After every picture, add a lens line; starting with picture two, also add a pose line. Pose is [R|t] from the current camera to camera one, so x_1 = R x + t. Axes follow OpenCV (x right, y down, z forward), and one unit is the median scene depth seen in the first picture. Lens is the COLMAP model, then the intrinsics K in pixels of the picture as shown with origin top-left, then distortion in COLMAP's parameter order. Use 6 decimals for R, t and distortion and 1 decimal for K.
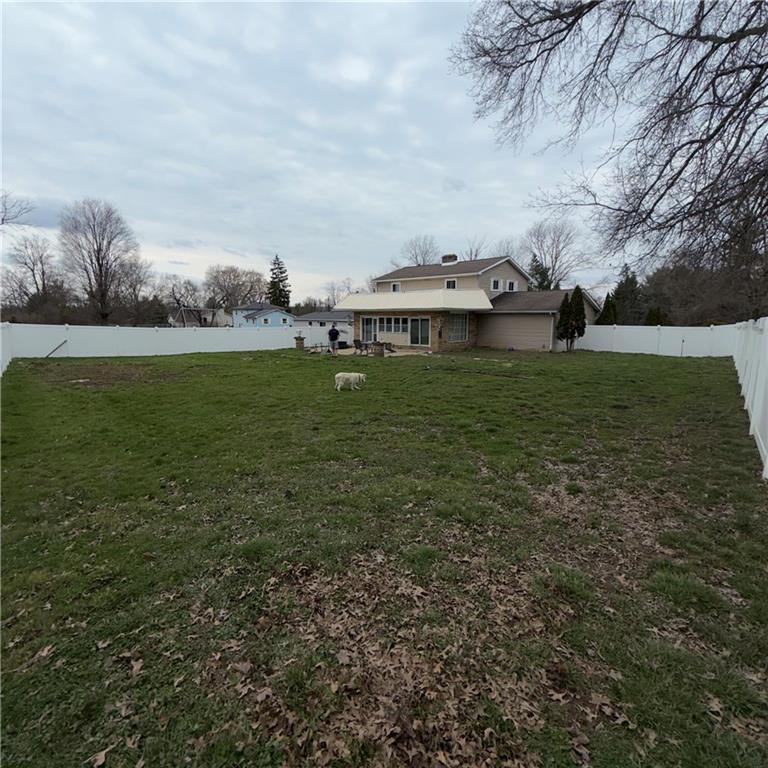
lens RADIAL K [[409.6, 0, 380.9], [0, 409.6, 385.0], [0, 0, 1]] dist [0.005963, -0.001353]
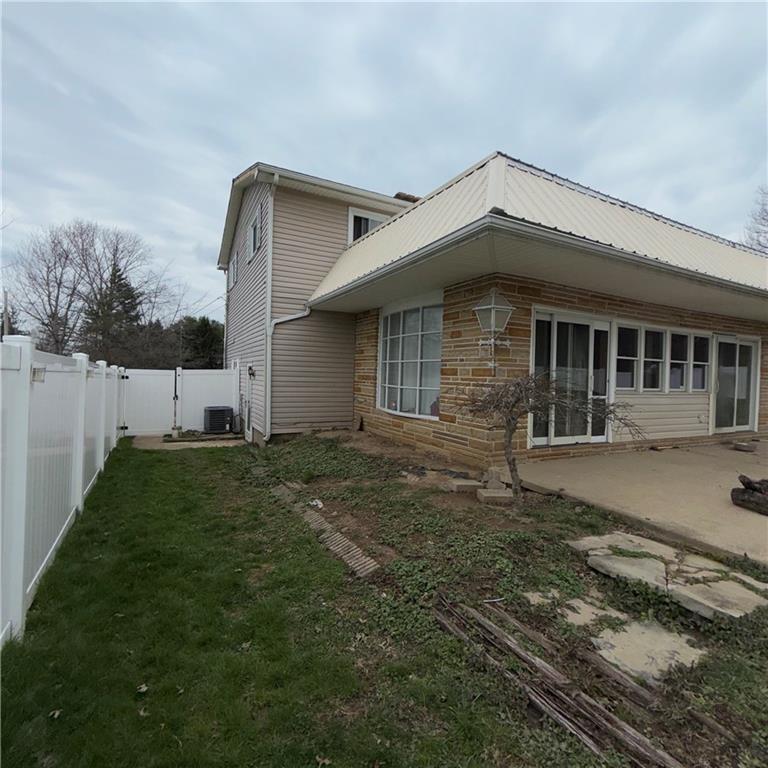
lens RADIAL K [[406.9, 0, 384.7], [0, 406.9, 382.3], [0, 0, 1]] dist [0.000359, -0.000260]
pose [[0.312219, -0.013035, 0.949921, -0.232979], [0.133951, 0.990520, -0.030435, -0.133554], [-0.940519, 0.136745, 0.311006, 0.971673]]
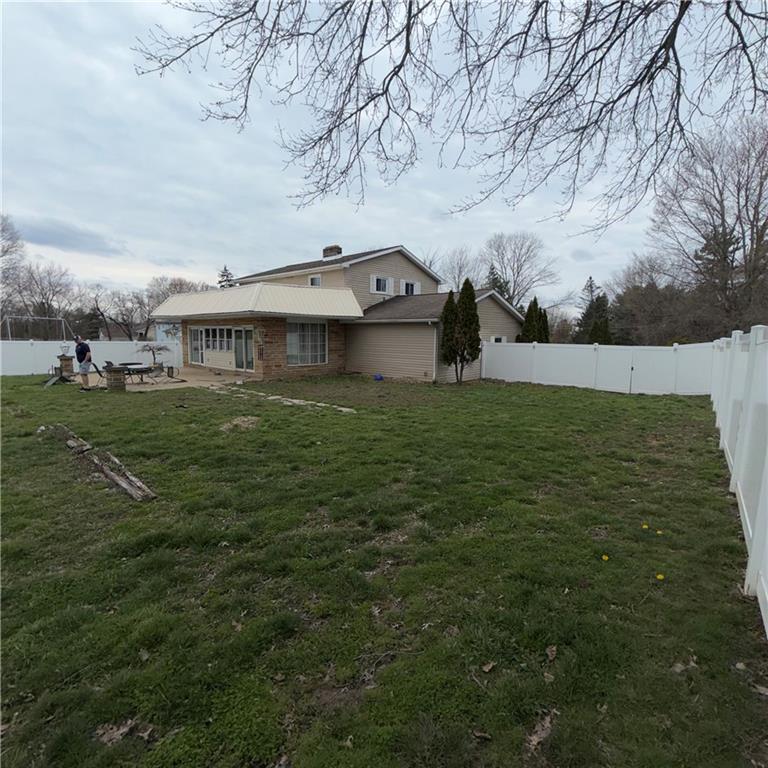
lens RADIAL K [[406.9, 0, 386.5], [0, 406.9, 380.0], [0, 0, 1]] dist [0.000359, -0.000260]
pose [[0.999358, 0.007682, 0.035003, 0.252872], [-0.005657, 0.998324, -0.057599, -0.038341], [-0.035386, 0.057364, 0.997726, 0.293838]]
